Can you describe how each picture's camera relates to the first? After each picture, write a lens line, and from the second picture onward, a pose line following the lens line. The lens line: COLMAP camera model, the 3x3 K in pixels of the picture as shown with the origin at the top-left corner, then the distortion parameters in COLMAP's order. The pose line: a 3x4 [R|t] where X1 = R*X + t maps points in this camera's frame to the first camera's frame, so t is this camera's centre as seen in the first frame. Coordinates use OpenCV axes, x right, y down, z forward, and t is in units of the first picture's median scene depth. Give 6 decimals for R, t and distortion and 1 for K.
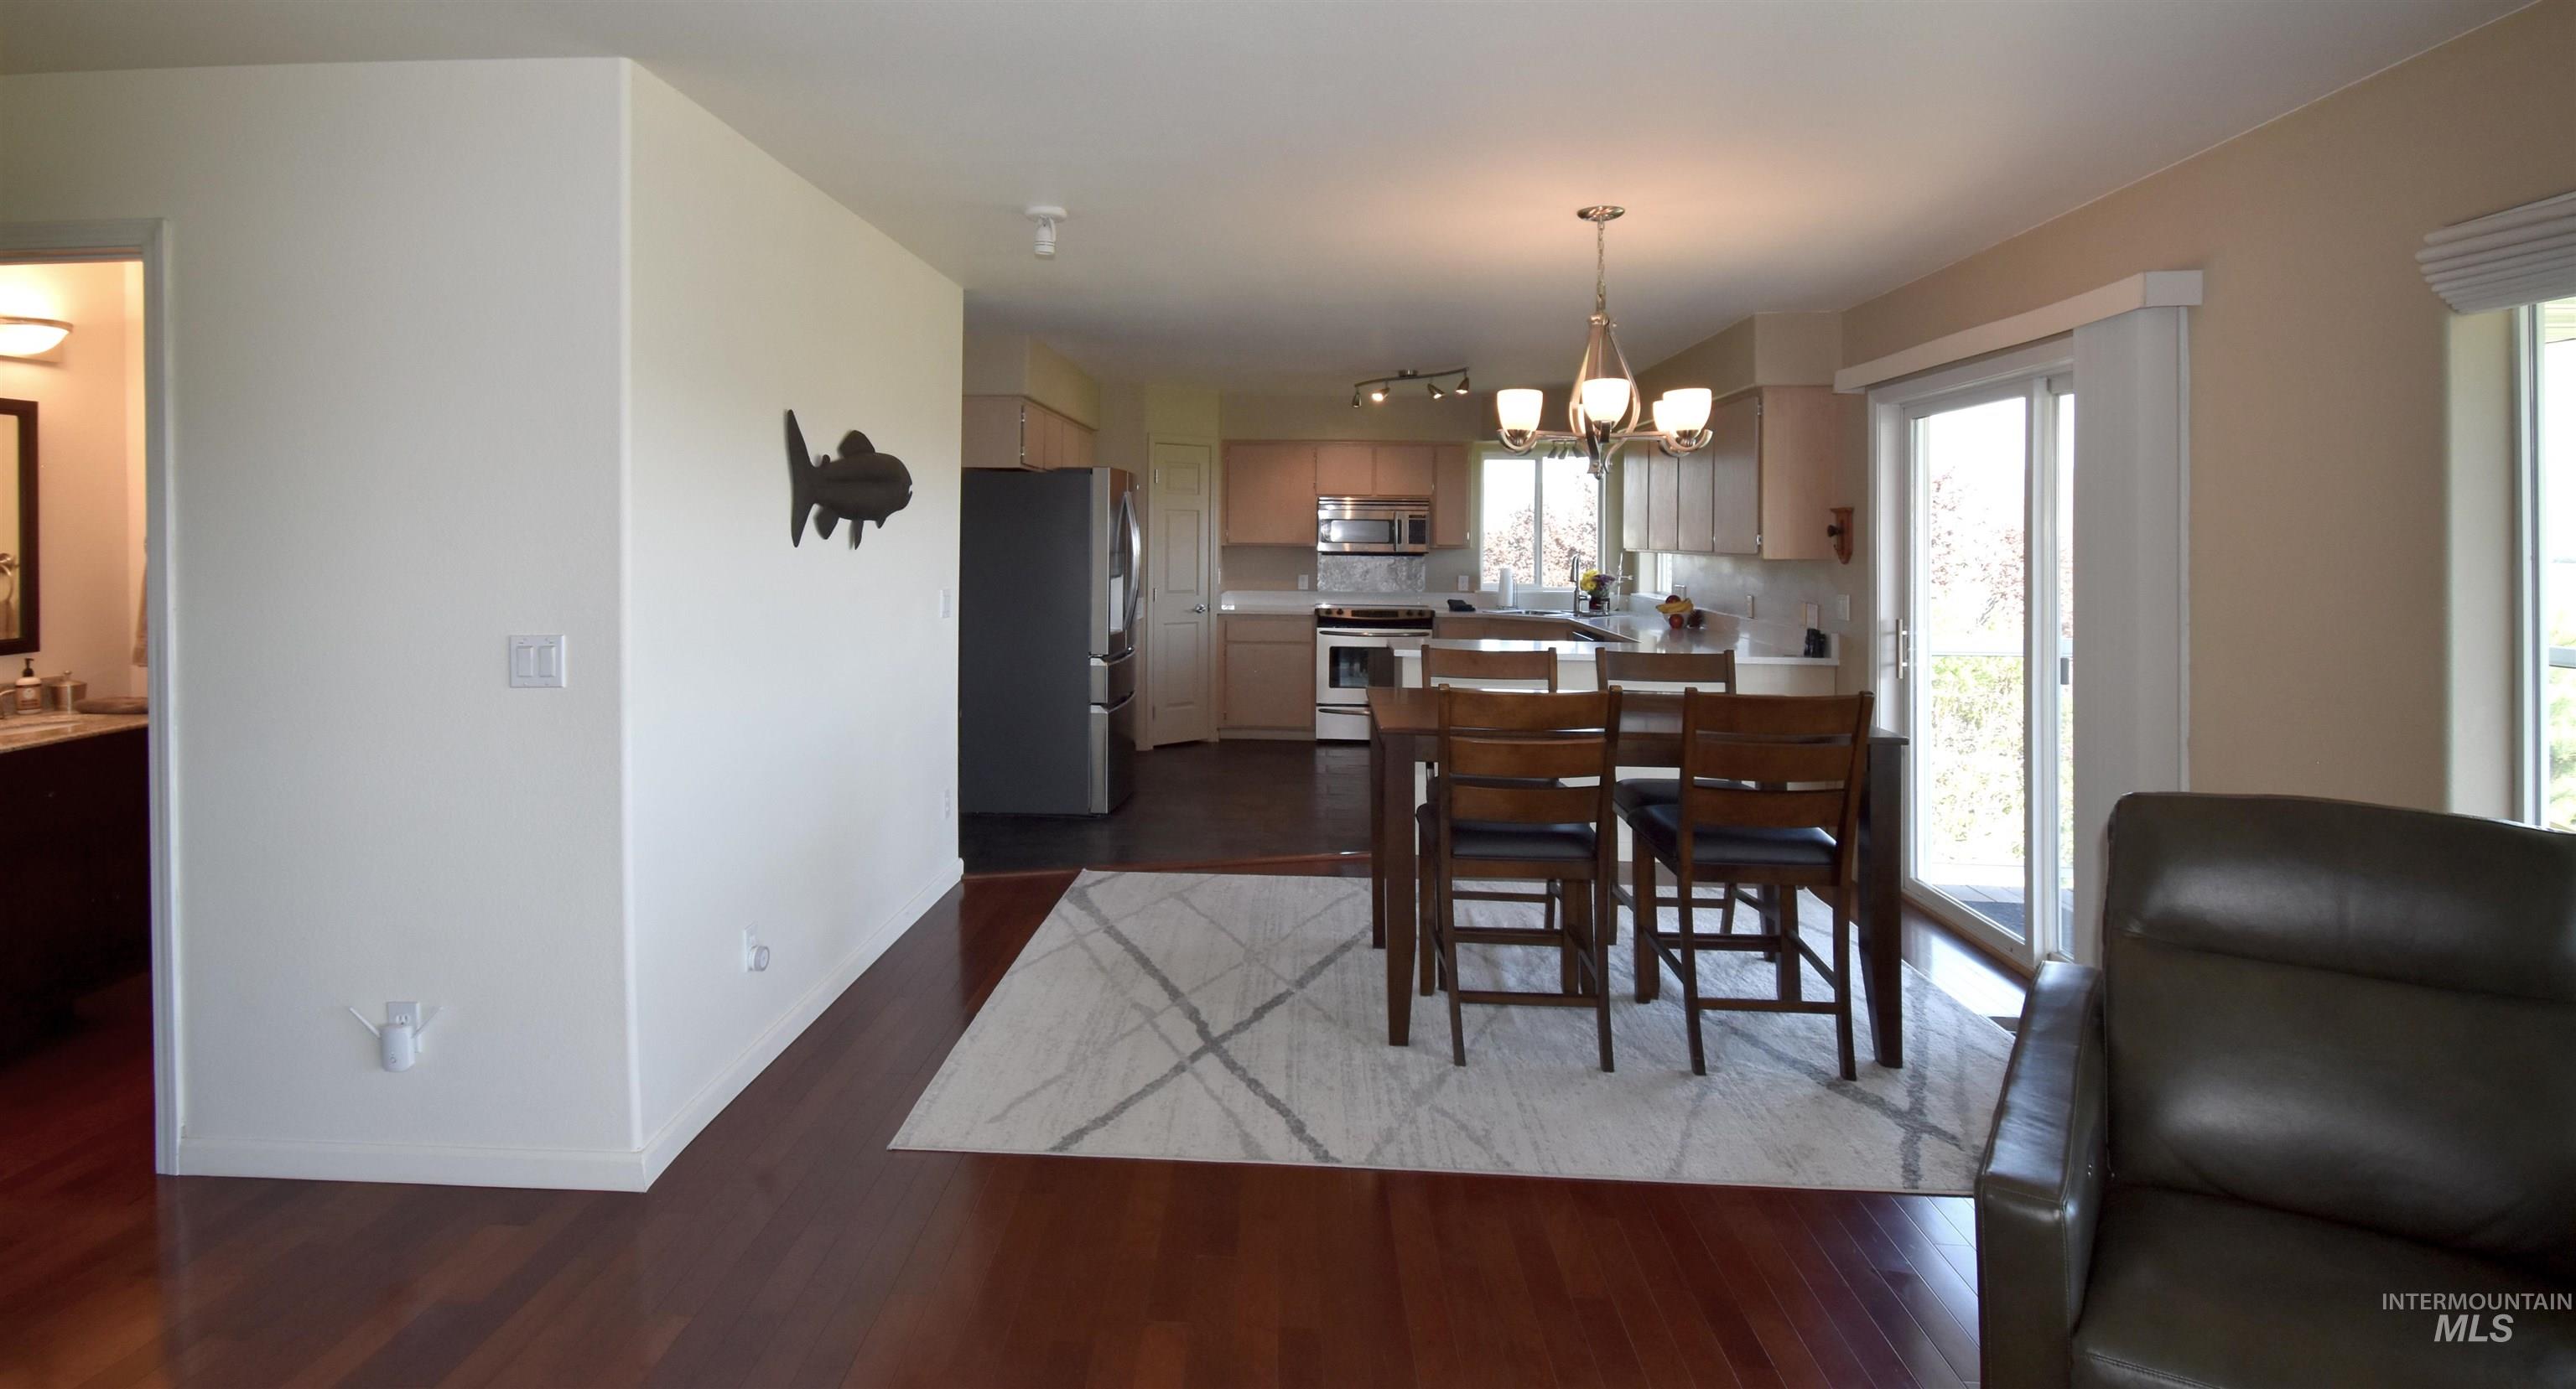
lens RADIAL K [[1159.9, 0, 1303.9], [0, 1159.9, 563.3], [0, 0, 1]] dist [-0.007604, -0.001729]
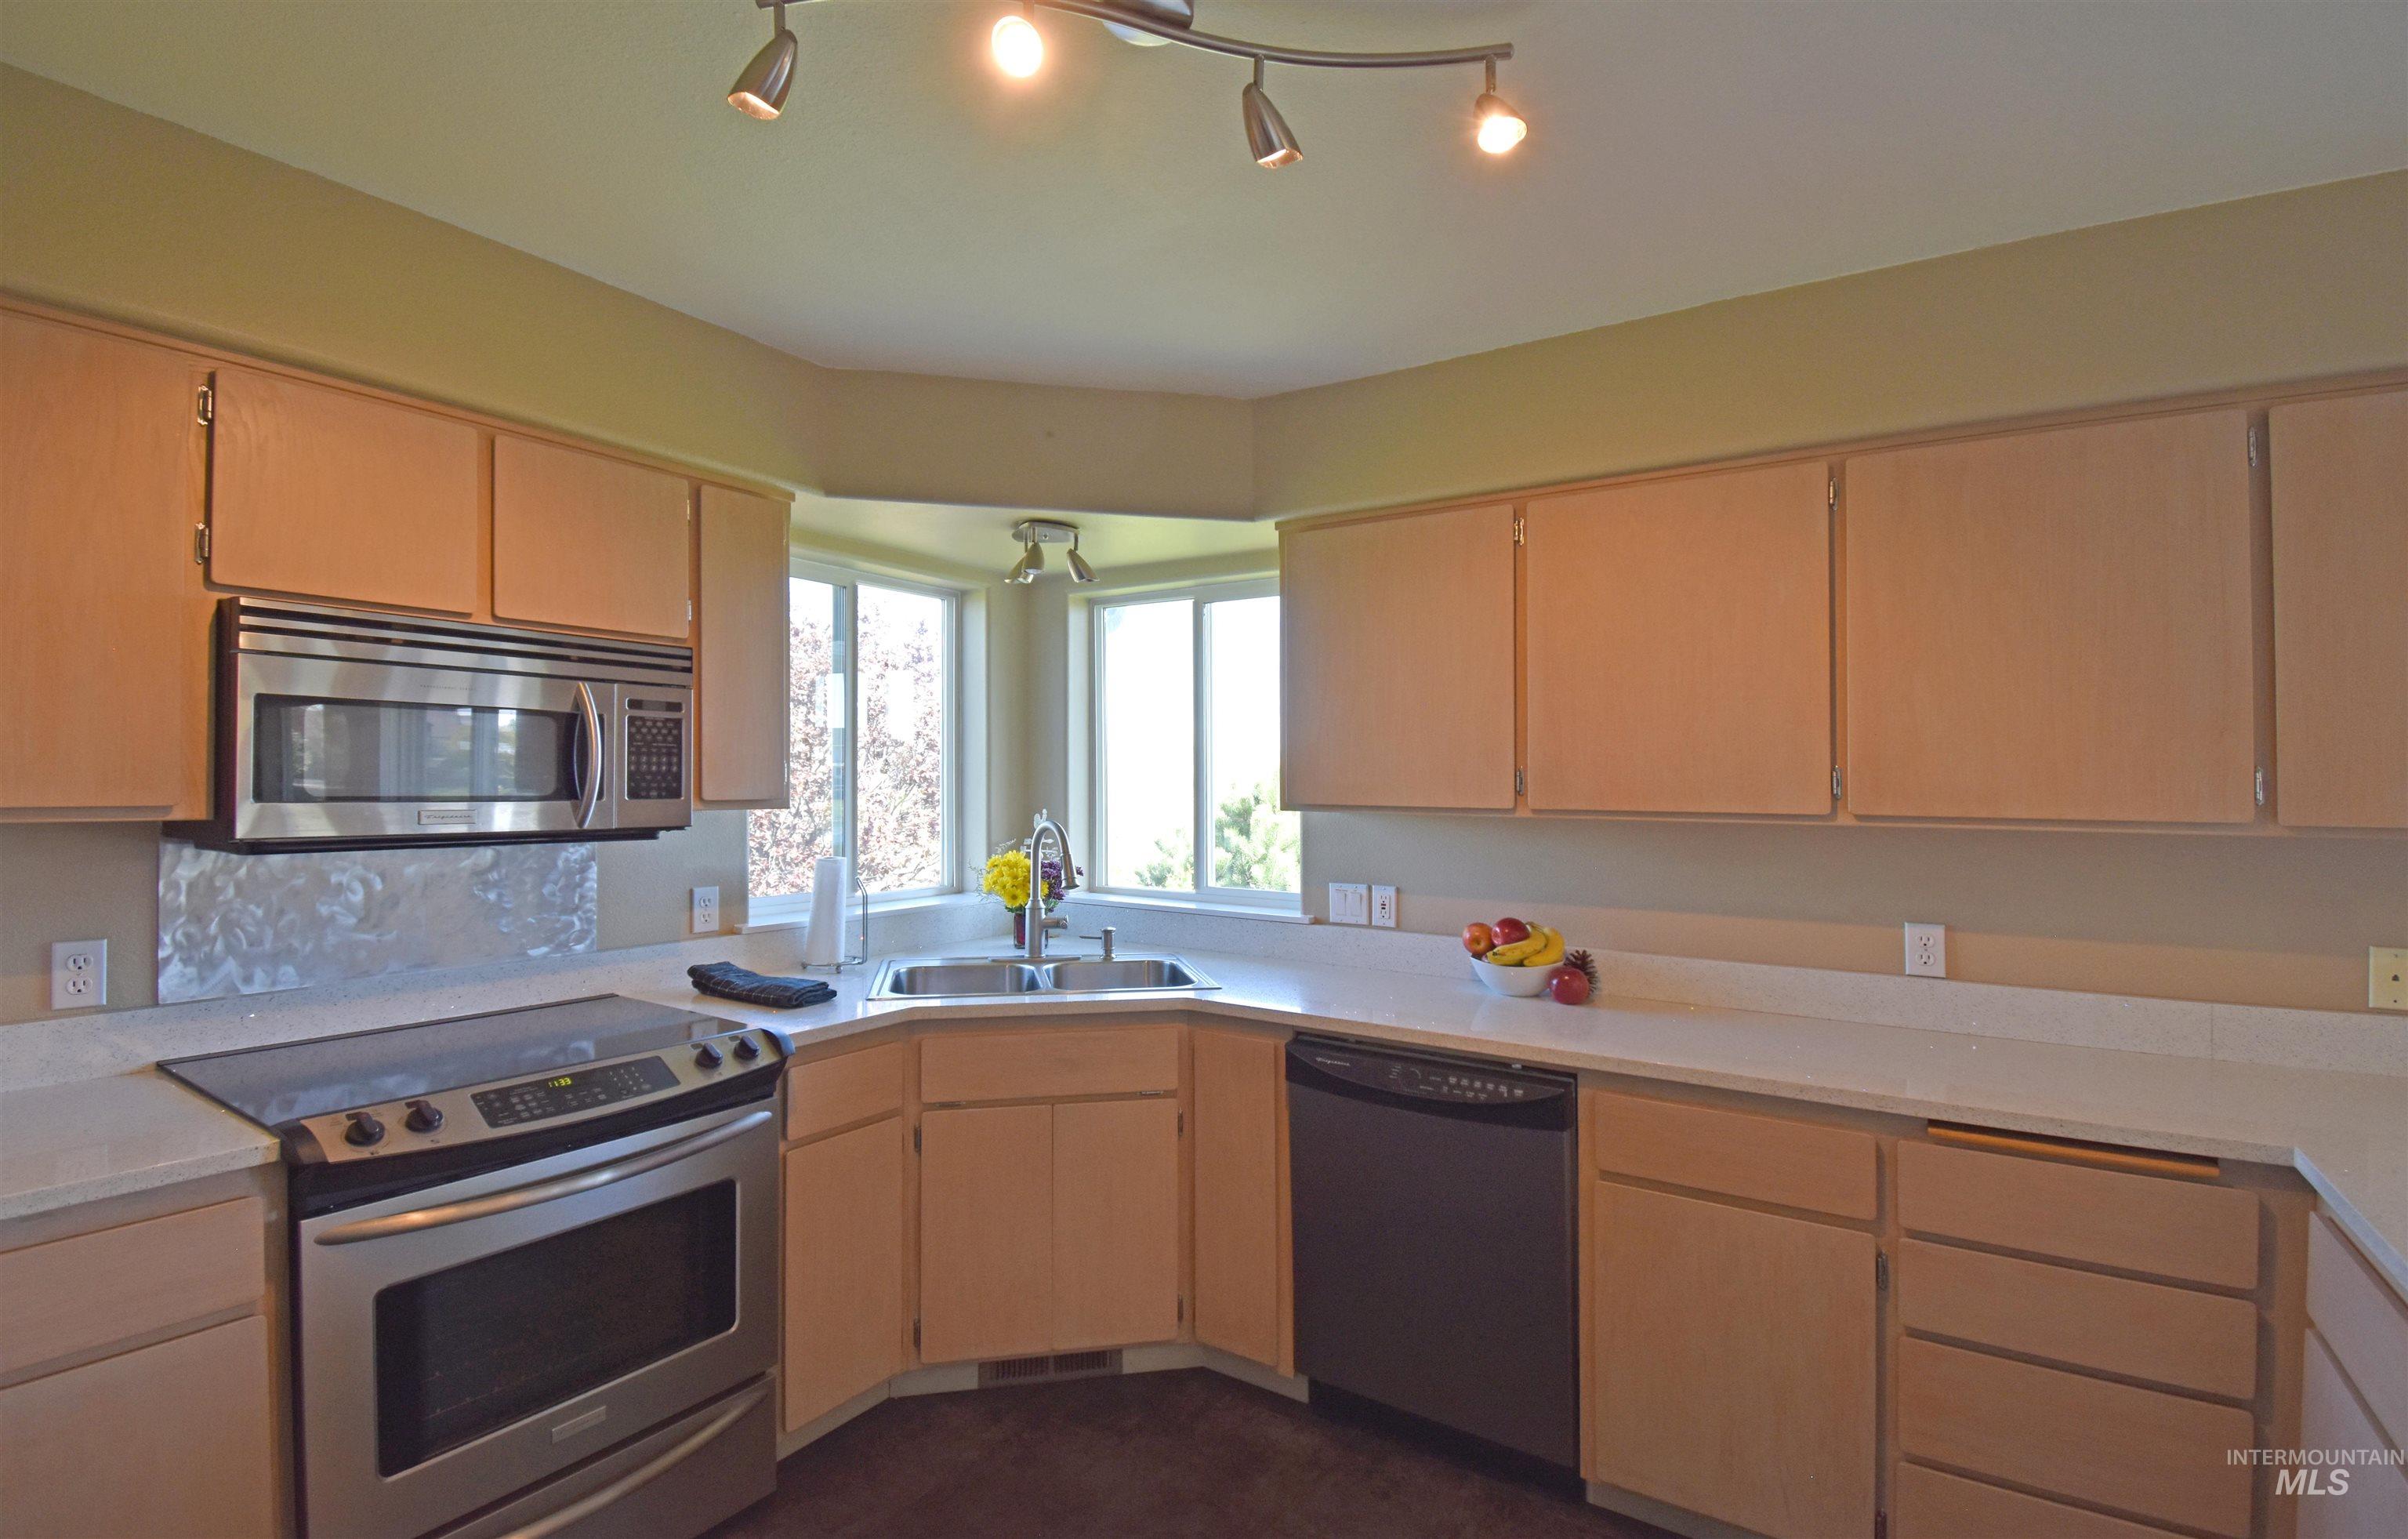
lens RADIAL K [[1135.9, 0, 1180.4], [0, 1135.9, 771.4], [0, 0, 1]] dist [-0.009210, -0.001531]
pose [[0.509972, 0.001808, 0.860189, -0.076918], [0.013180, 0.999864, -0.009915, -0.018626], [-0.860090, 0.016393, 0.509879, 0.741777]]
